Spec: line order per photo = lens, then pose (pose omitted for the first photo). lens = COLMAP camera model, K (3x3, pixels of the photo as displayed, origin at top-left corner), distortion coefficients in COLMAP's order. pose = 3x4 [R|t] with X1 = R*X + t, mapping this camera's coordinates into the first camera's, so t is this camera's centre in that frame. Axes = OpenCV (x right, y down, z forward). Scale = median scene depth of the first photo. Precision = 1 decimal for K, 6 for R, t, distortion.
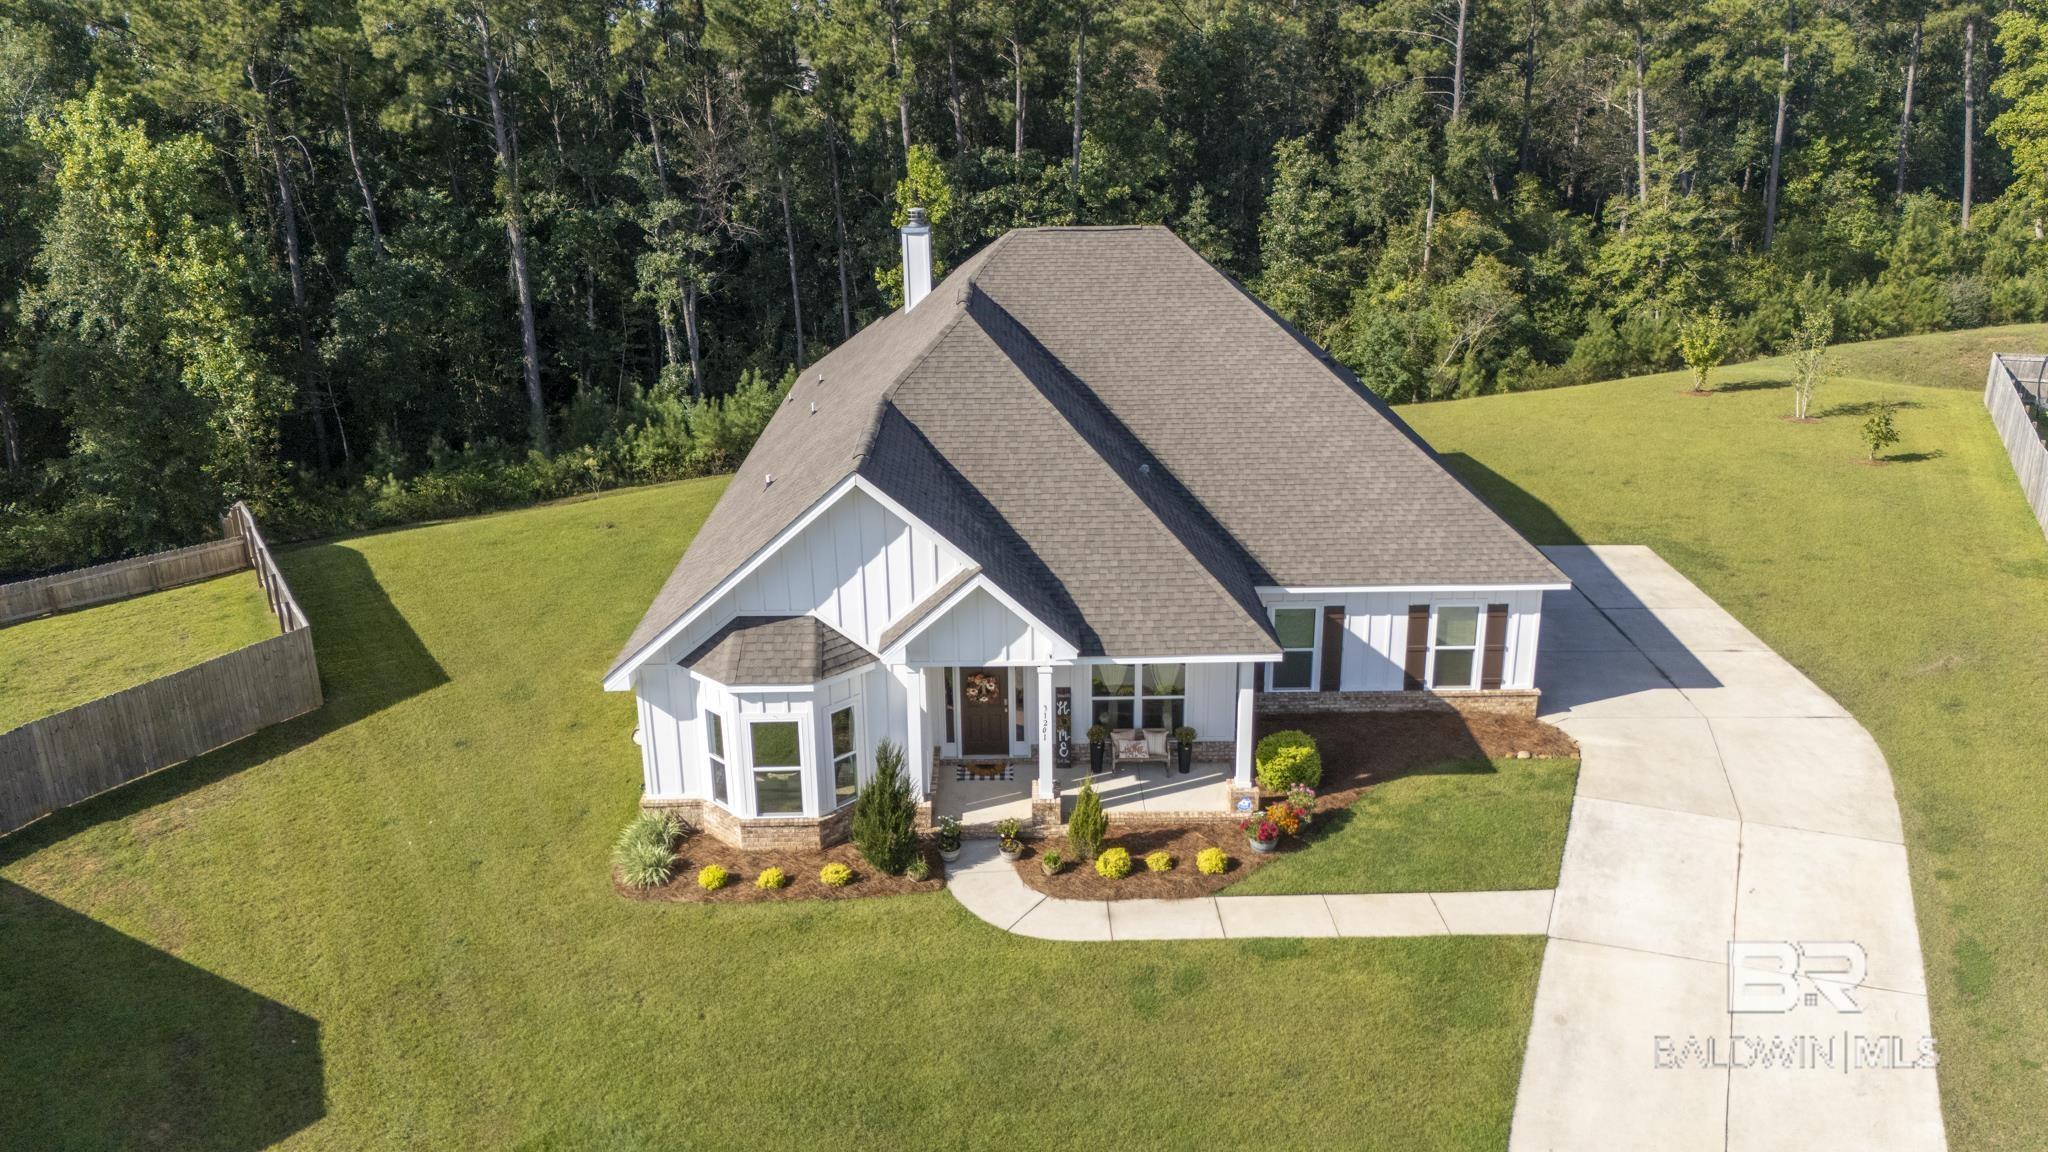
lens RADIAL K [[1494.5, 0, 1024.0], [0, 1494.5, 576.0], [0, 0, 1]] dist [0.079437, -0.088102]
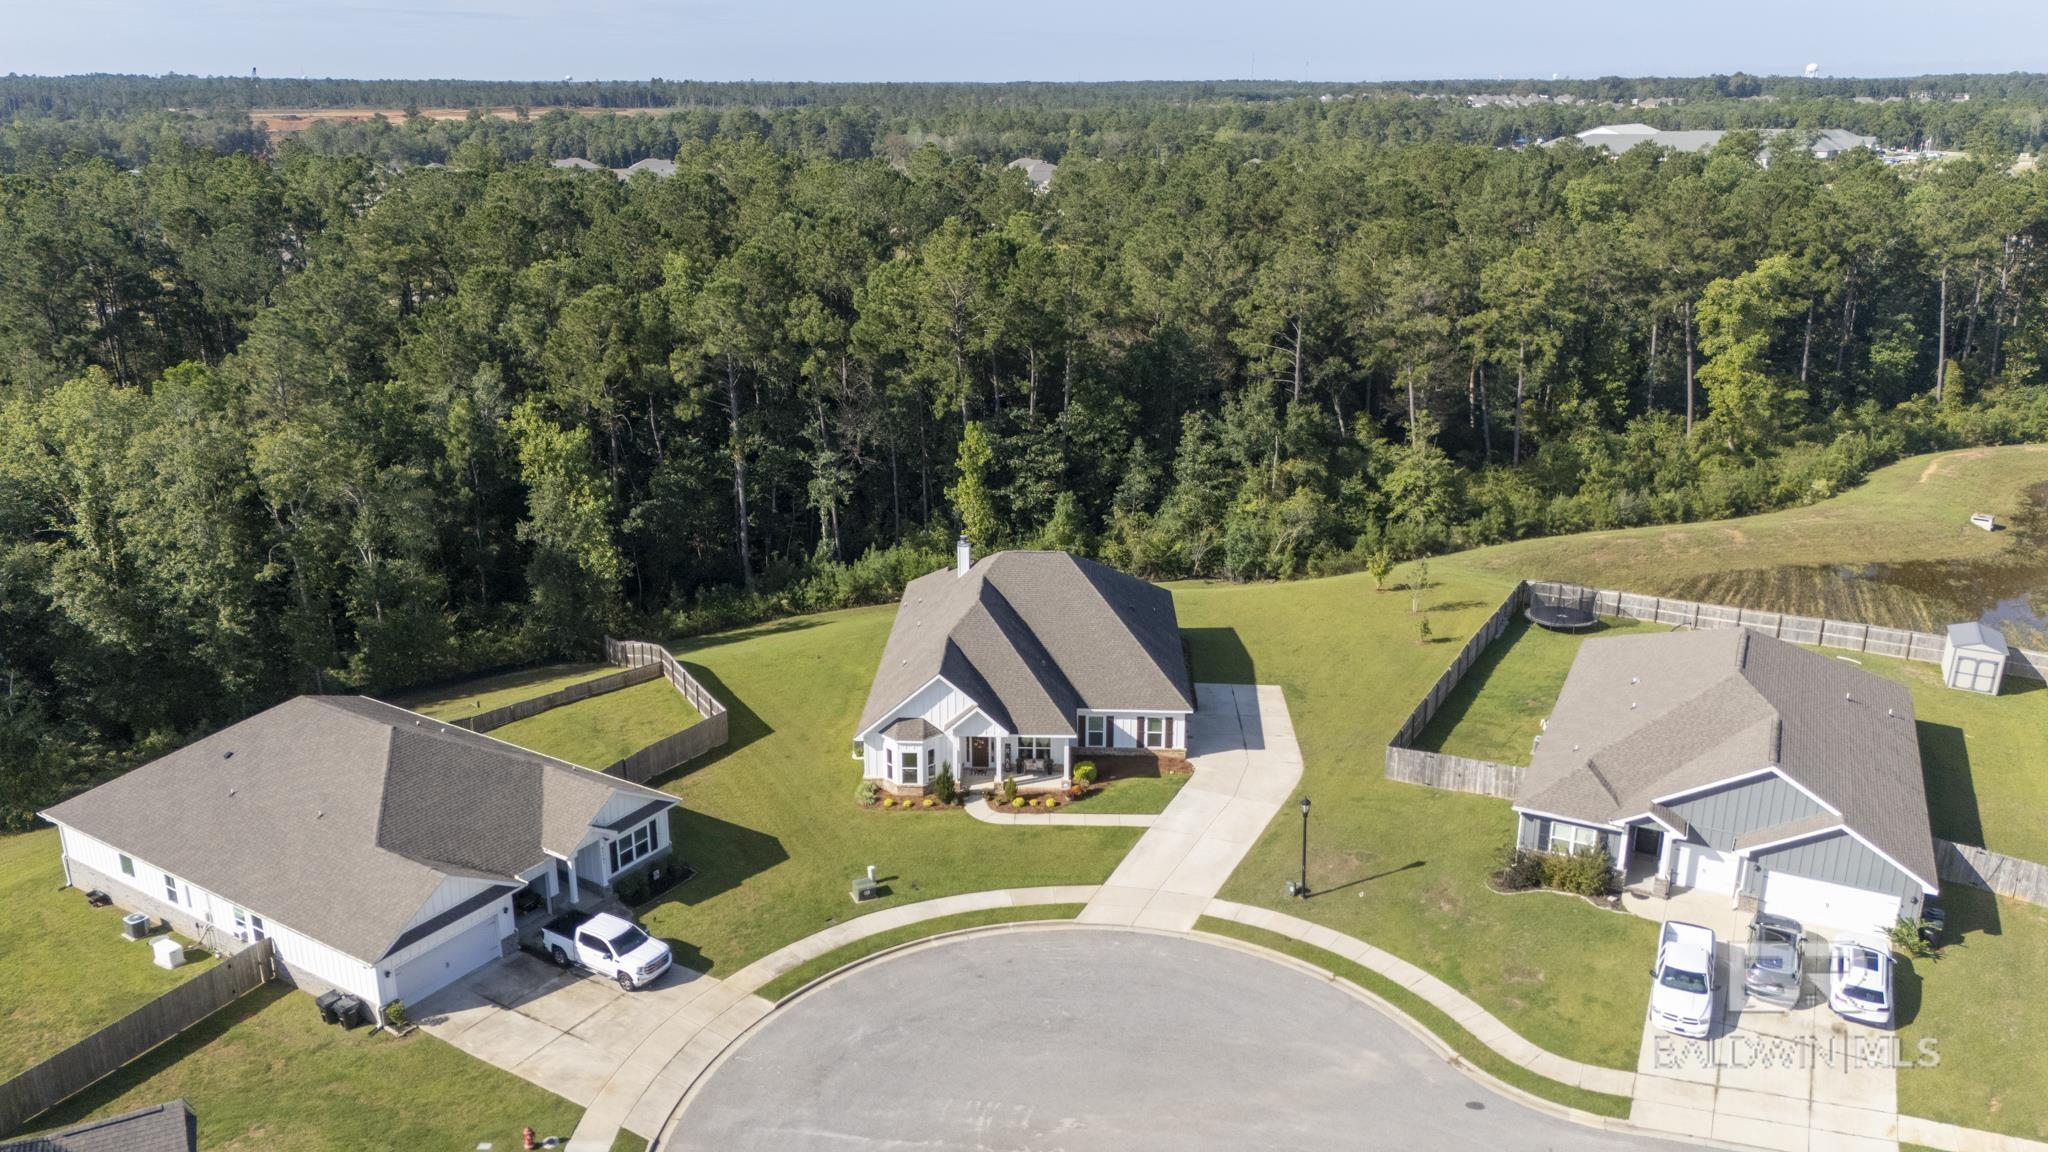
lens RADIAL K [[1494.5, 0, 1024.0], [0, 1494.5, 576.0], [0, 0, 1]] dist [0.079437, -0.088102]
pose [[0.998966, 0.026371, -0.037042, 0.143717], [-0.027159, 0.999412, -0.020932, -0.173307], [0.036468, 0.021916, 0.999094, -1.730314]]
